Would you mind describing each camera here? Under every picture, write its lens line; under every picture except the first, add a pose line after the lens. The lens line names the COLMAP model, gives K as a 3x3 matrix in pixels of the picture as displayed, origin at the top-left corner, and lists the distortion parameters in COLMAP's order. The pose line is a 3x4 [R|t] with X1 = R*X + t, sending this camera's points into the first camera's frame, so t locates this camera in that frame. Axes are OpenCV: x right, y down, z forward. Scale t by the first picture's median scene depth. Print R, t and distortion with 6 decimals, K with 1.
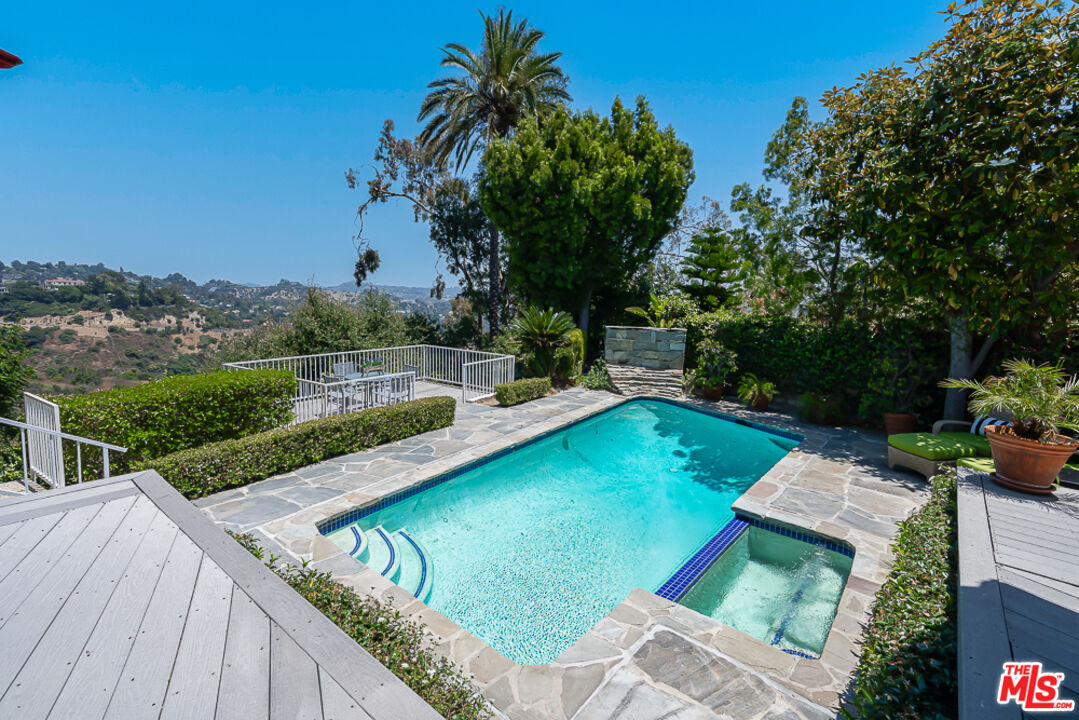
lens RADIAL K [[510.0, 0, 541.5], [0, 510.0, 344.4], [0, 0, 1]] dist [-0.014716, 0.011447]
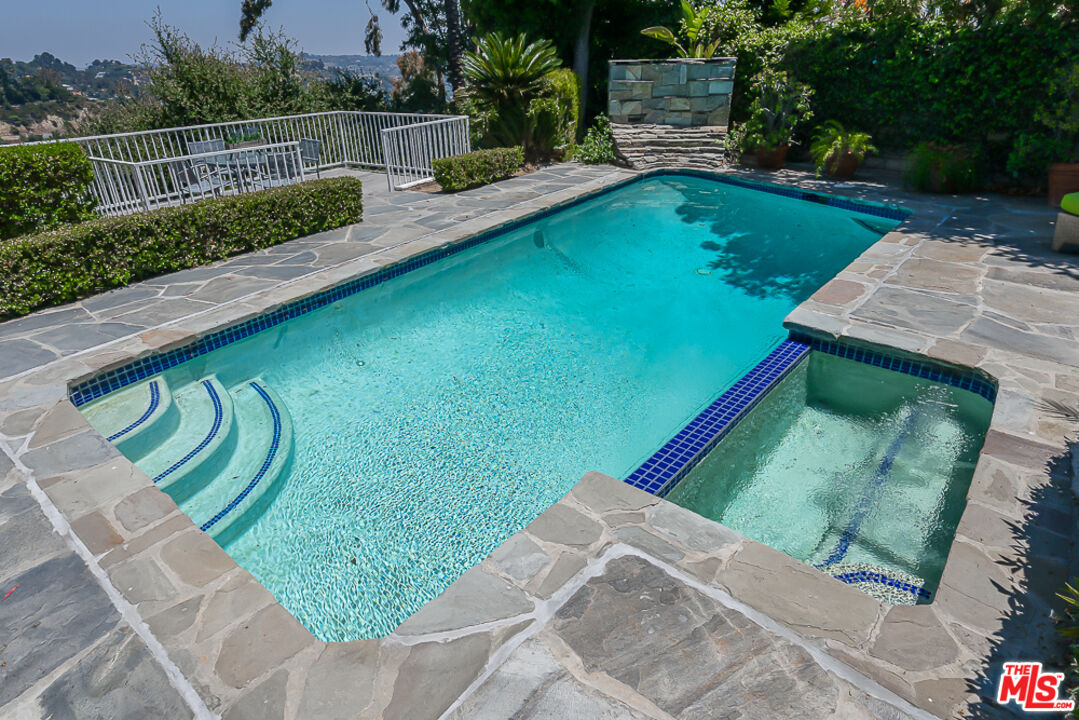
lens RADIAL K [[612.7, 0, 534.2], [0, 612.7, 360.3], [0, 0, 1]] dist [-0.014139, 0.009825]
pose [[0.997581, -0.043533, -0.054189, 0.105194], [0.059605, 0.936818, 0.344702, 0.086067], [0.035759, -0.347098, 0.937147, 0.267183]]
